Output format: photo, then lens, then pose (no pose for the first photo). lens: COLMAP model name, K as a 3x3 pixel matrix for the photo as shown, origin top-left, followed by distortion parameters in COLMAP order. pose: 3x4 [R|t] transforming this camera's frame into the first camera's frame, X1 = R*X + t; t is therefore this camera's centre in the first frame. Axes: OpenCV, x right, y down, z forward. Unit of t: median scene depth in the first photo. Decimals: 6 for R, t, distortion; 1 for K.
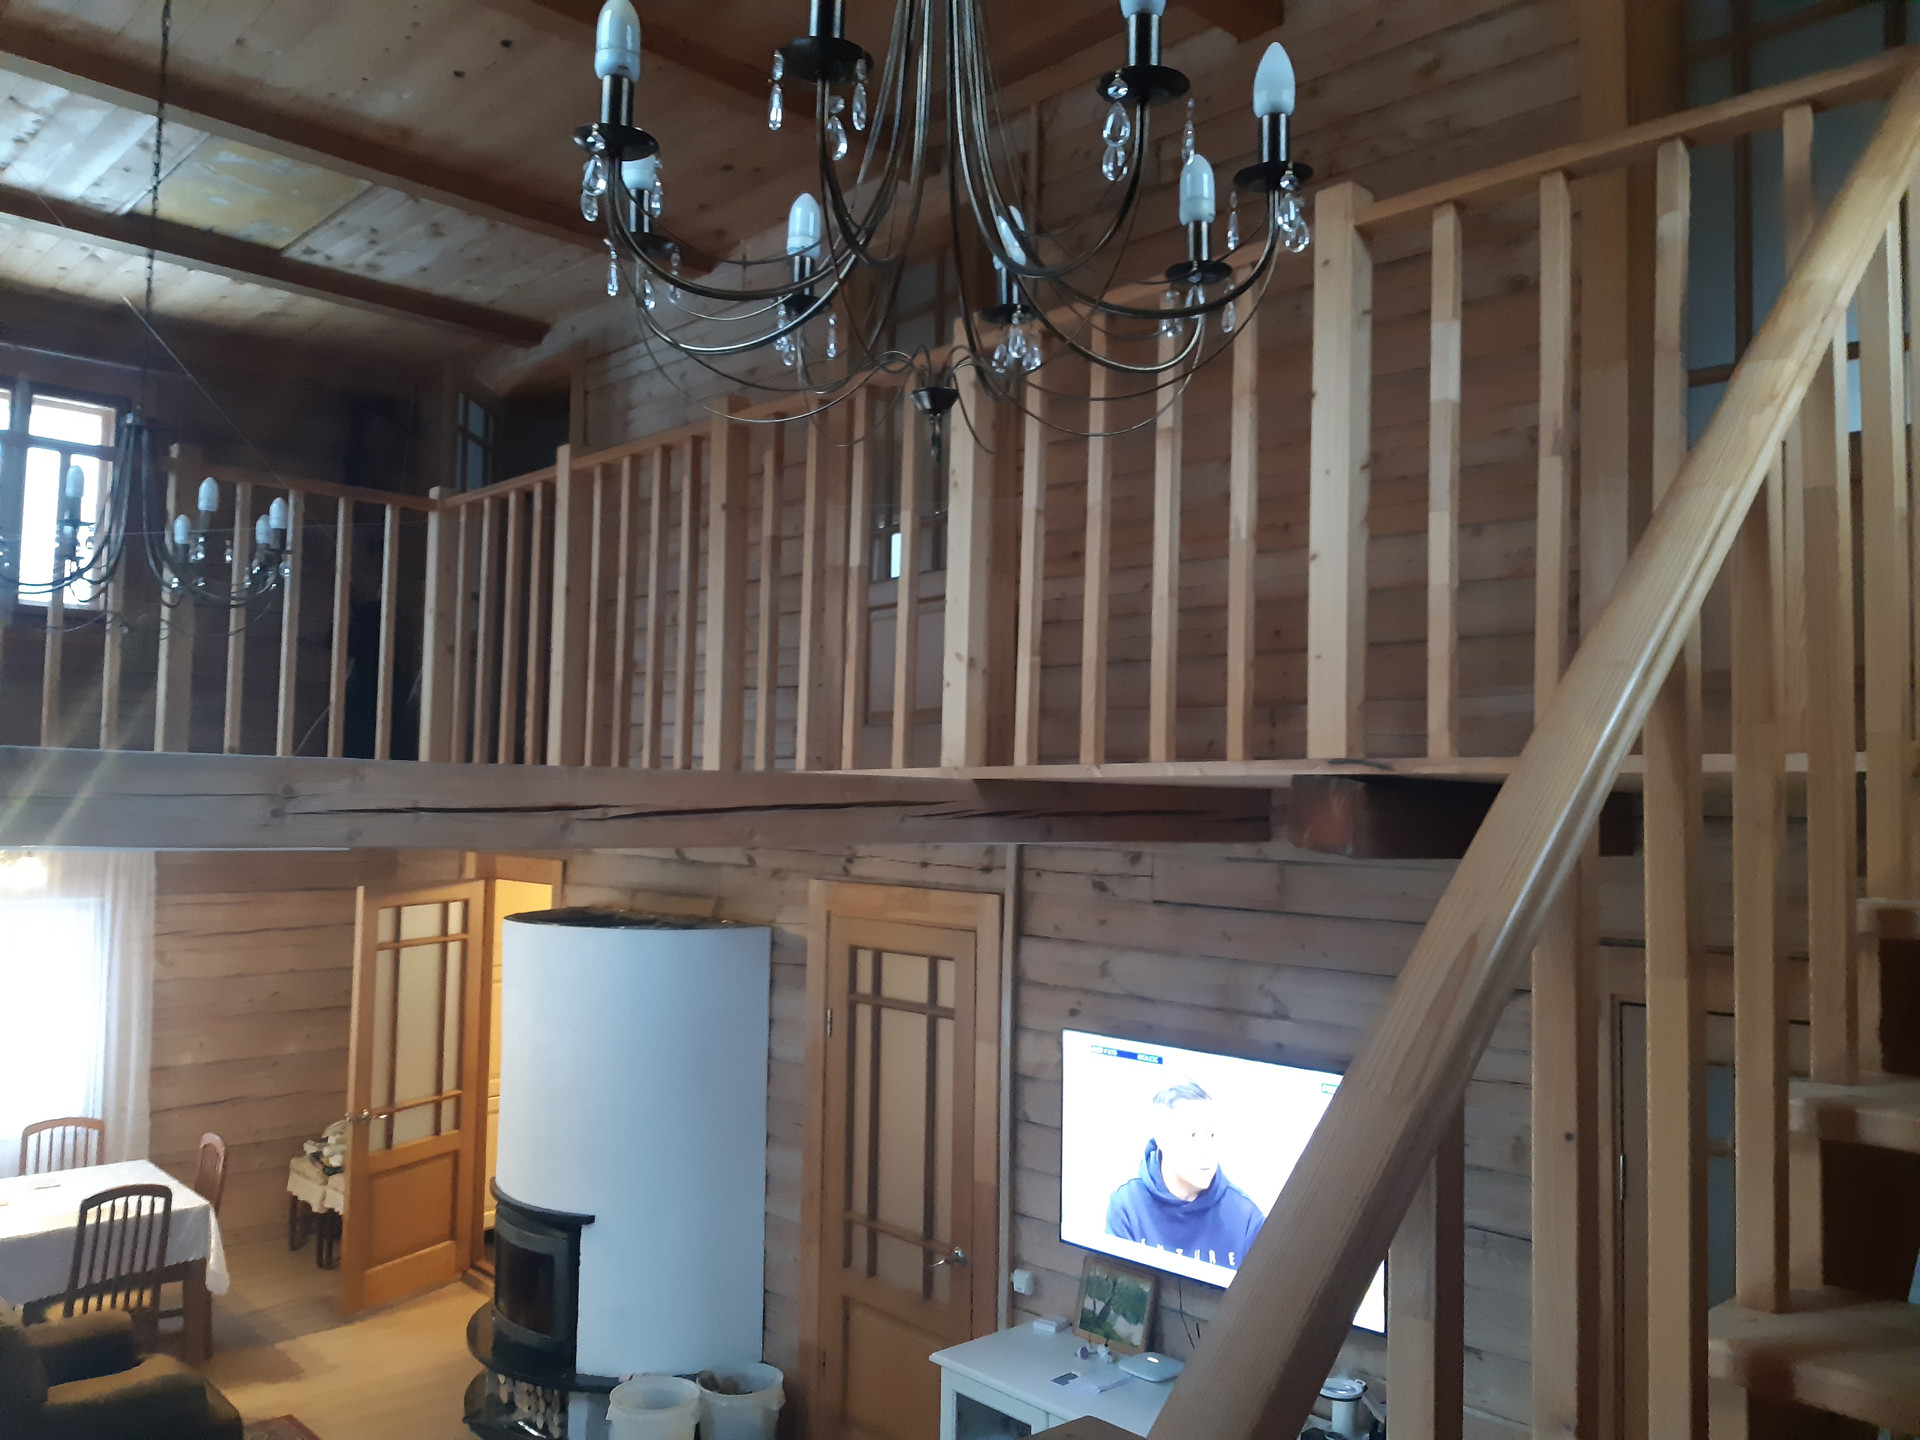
lens RADIAL K [[1484.6, 0, 964.1], [0, 1484.6, 692.2], [0, 0, 1]] dist [0.084996, -0.122410]
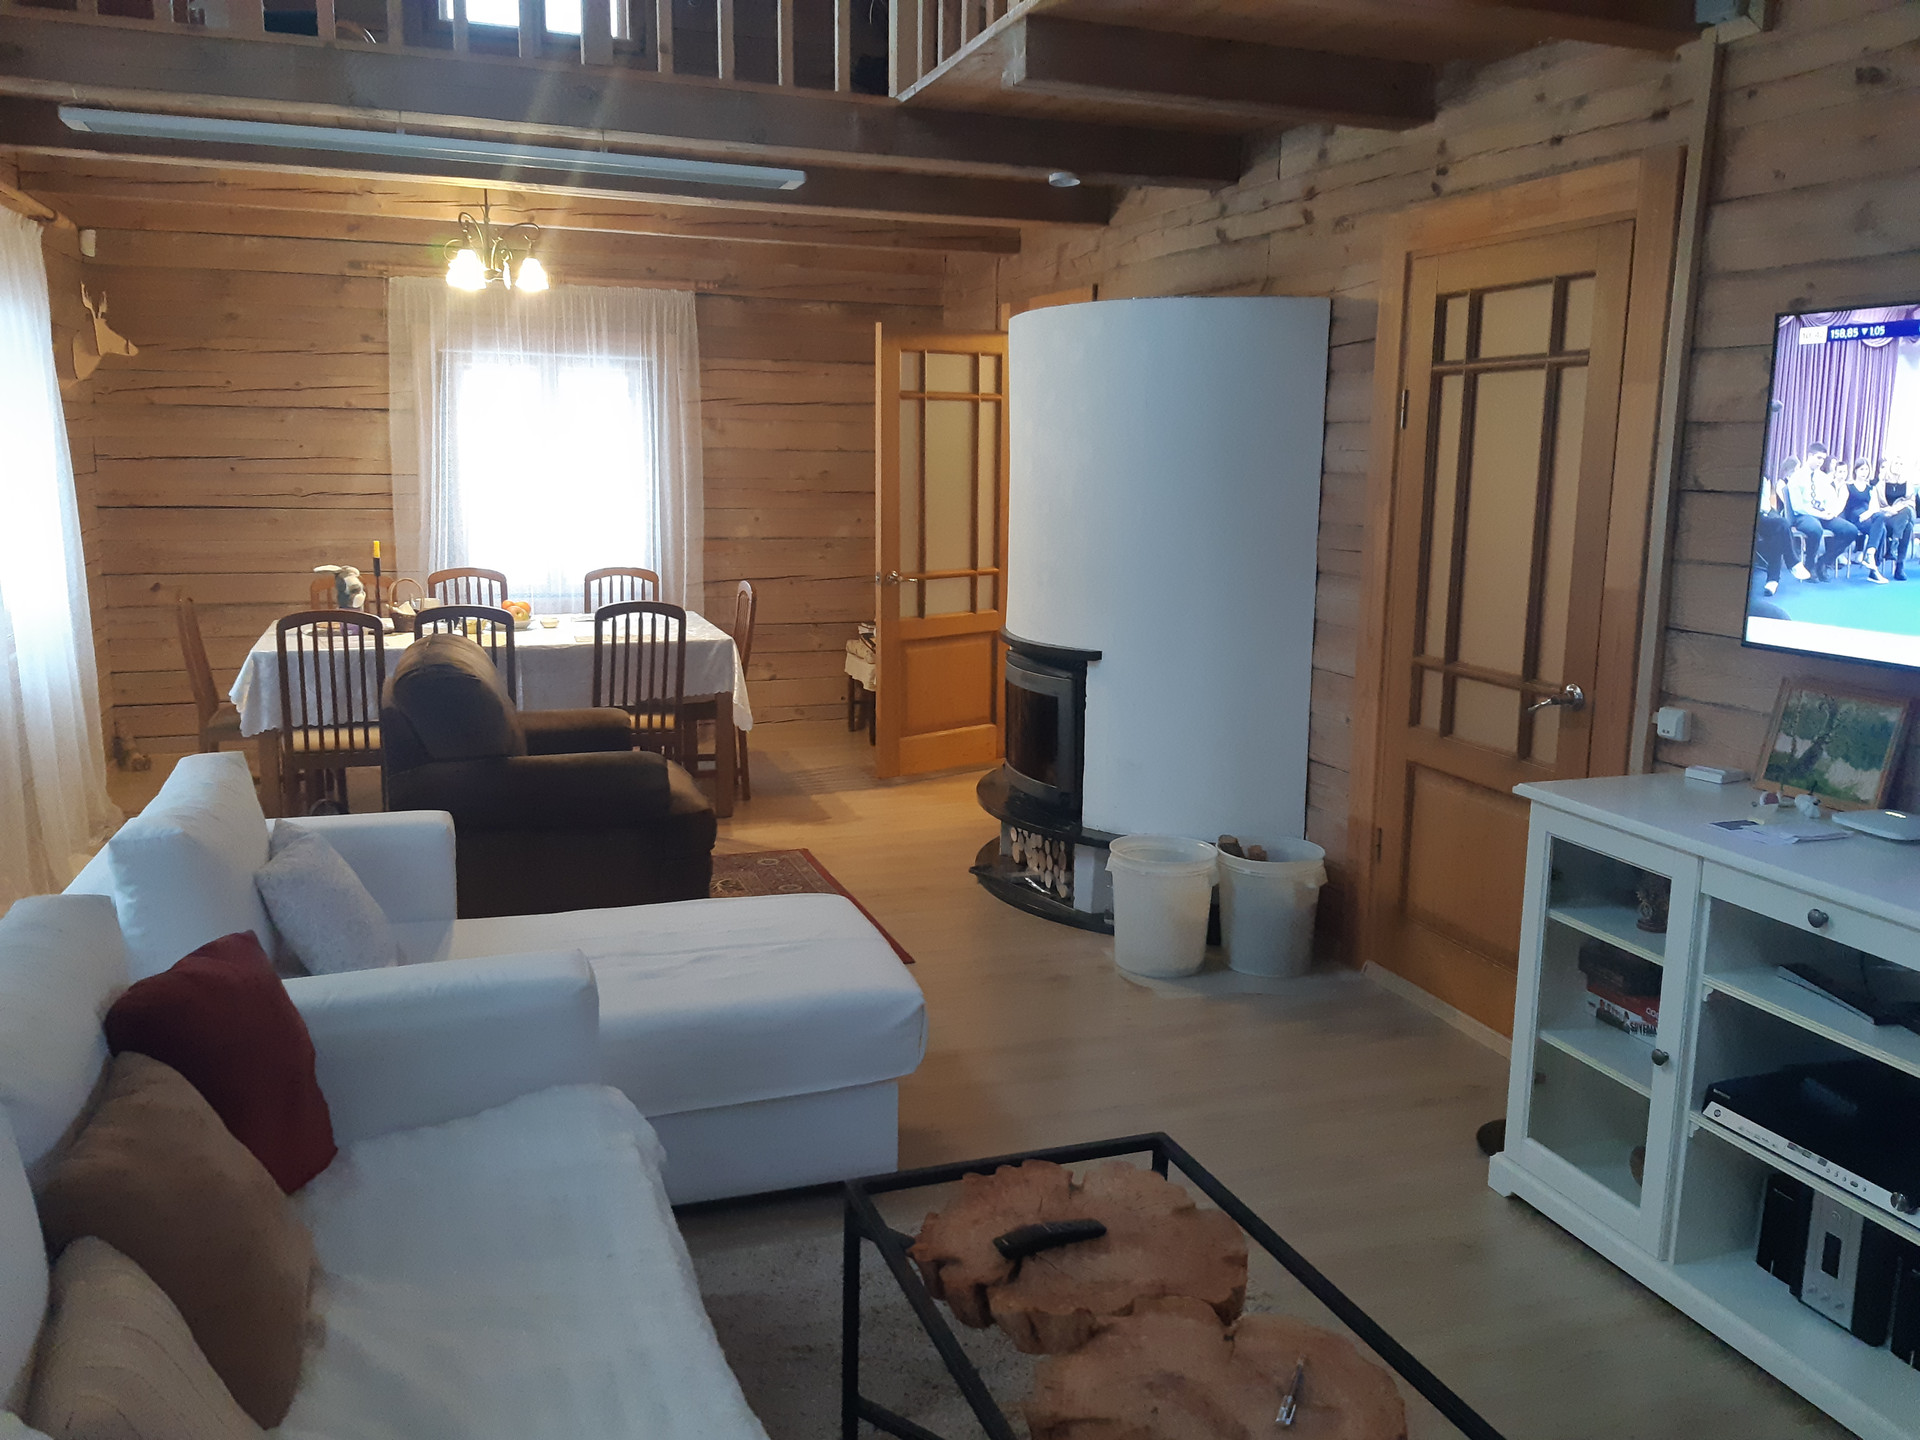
lens RADIAL K [[1486.5, 0, 962.8], [0, 1486.5, 708.0], [0, 0, 1]] dist [0.049135, -0.087152]
pose [[0.914724, 0.064847, -0.398843, 0.013048], [0.031731, 0.972464, 0.230885, 0.189554], [0.402832, -0.223852, 0.887478, 0.238257]]
